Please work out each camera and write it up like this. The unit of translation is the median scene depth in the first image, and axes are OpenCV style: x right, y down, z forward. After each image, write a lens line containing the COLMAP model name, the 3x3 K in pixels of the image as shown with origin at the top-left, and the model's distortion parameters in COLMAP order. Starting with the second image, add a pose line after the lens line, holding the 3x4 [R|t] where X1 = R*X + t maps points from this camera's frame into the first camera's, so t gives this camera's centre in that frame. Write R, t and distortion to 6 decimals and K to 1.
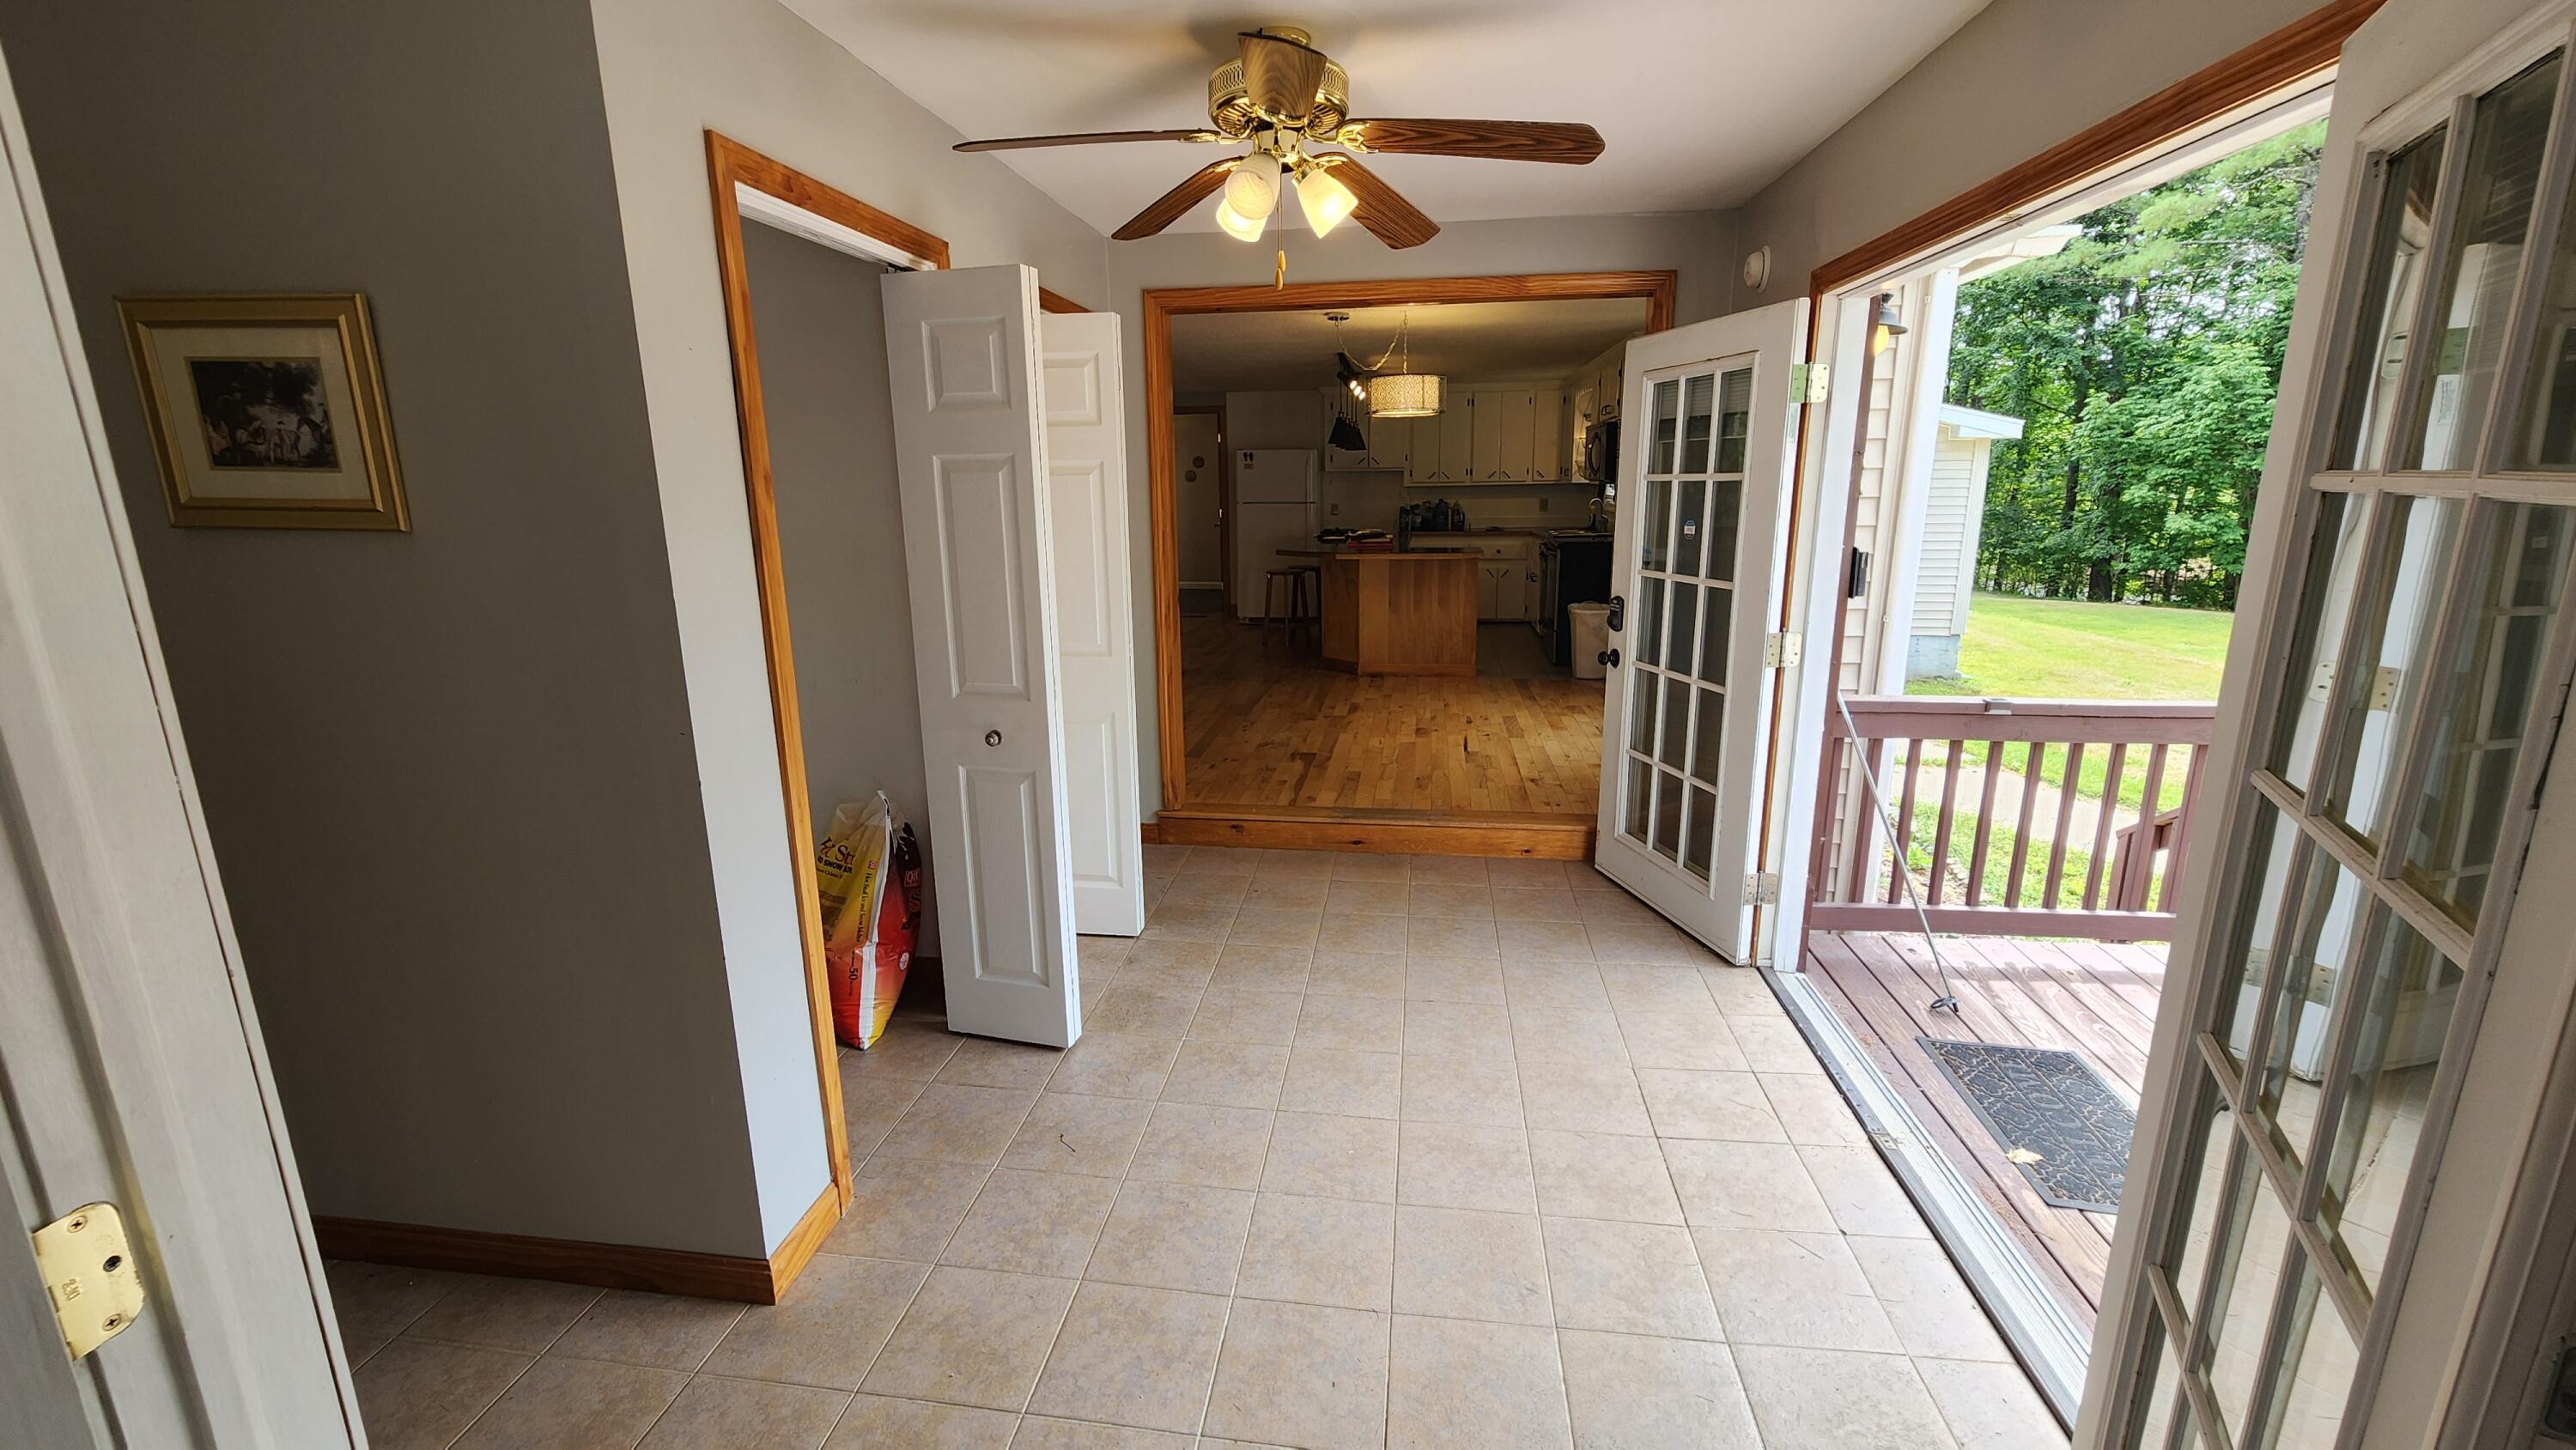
lens RADIAL K [[1053.1, 0, 1282.4], [0, 1053.1, 724.8], [0, 0, 1]] dist [0.003696, 0.000246]
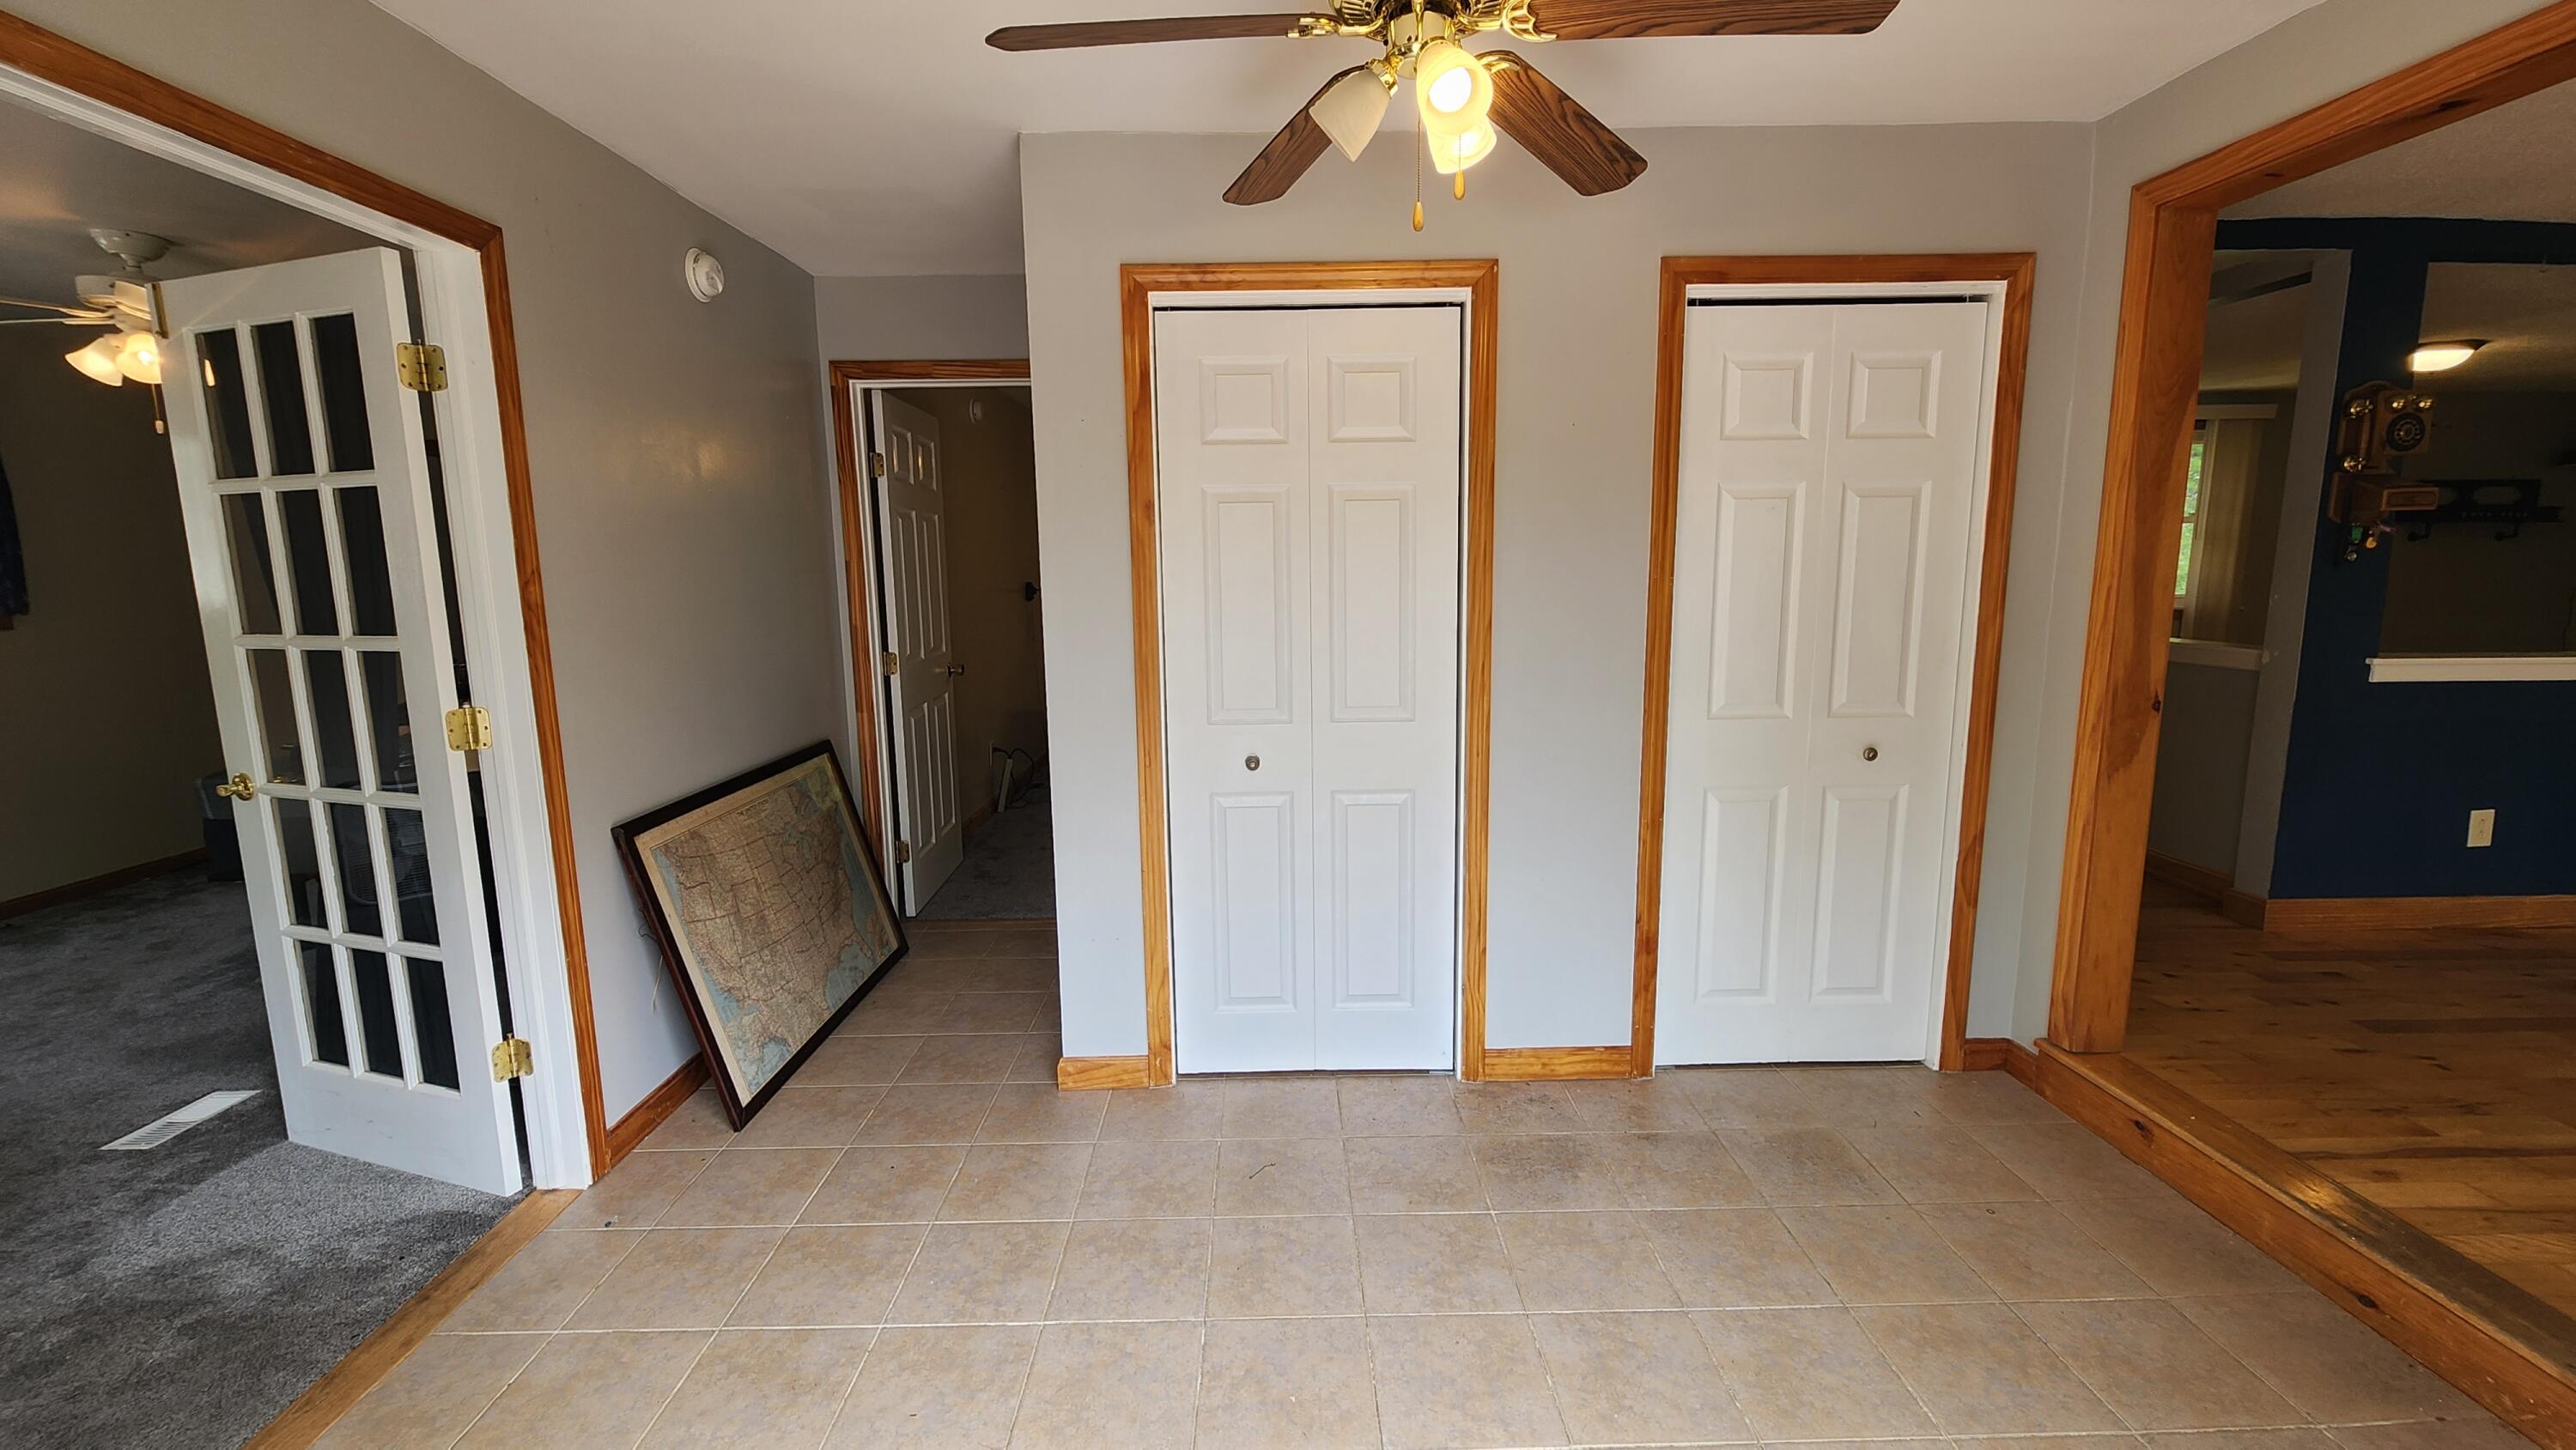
lens RADIAL K [[1053.1, 0, 1281.7], [0, 1053.1, 720.5], [0, 0, 1]] dist [0.003696, 0.000246]
pose [[0.140128, 0.151489, -0.978476, 0.402656], [-0.219932, 0.968301, 0.118417, -0.074319], [0.965398, 0.198605, 0.169003, 0.449182]]
